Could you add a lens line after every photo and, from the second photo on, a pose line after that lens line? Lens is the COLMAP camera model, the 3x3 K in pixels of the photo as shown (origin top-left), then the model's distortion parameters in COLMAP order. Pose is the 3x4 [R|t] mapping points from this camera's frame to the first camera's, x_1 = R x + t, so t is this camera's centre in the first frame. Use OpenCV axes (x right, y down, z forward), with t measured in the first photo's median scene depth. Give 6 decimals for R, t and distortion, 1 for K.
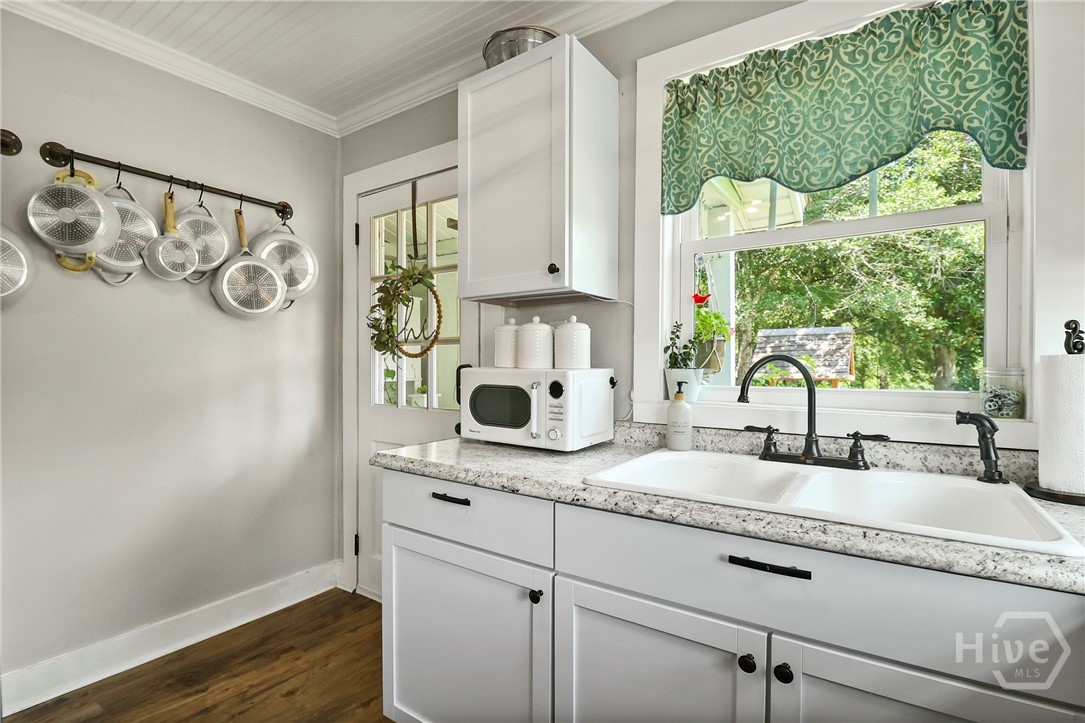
lens RADIAL K [[520.0, 0, 544.4], [0, 520.0, 361.8], [0, 0, 1]] dist [0.002129, -0.015092]
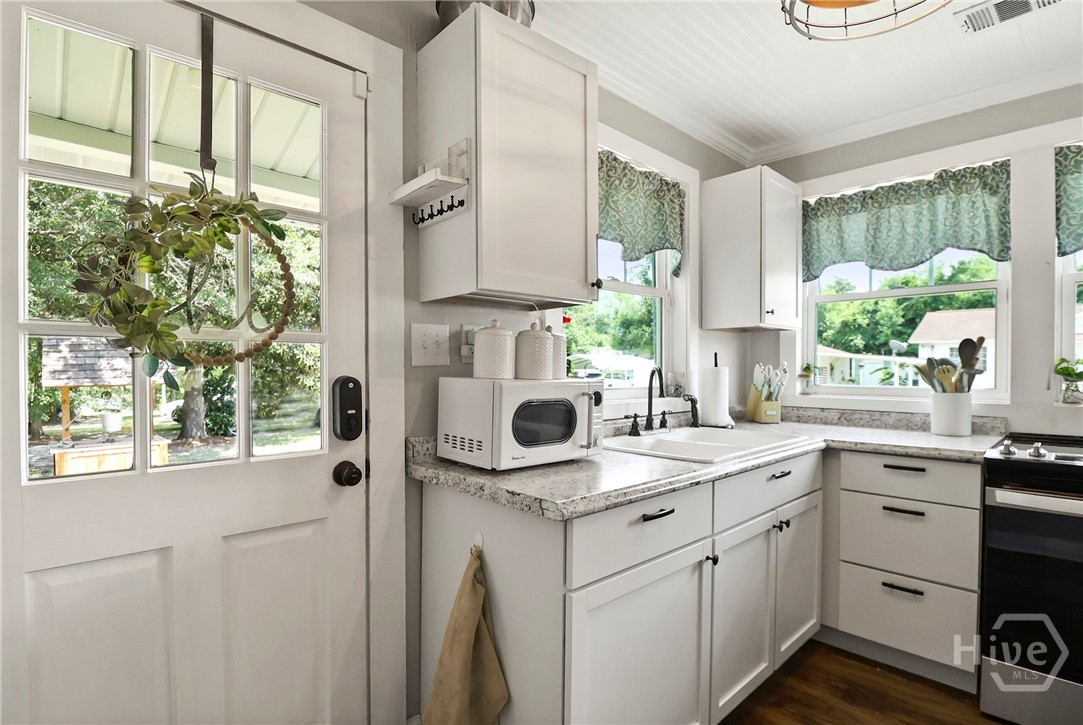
lens RADIAL K [[519.1, 0, 544.7], [0, 519.1, 368.3], [0, 0, 1]] dist [0.002129, -0.015092]
pose [[0.217068, -0.007086, 0.976131, -1.013813], [-0.003016, 0.999964, 0.007929, -0.015185], [-0.976152, -0.004666, 0.217039, 0.862910]]
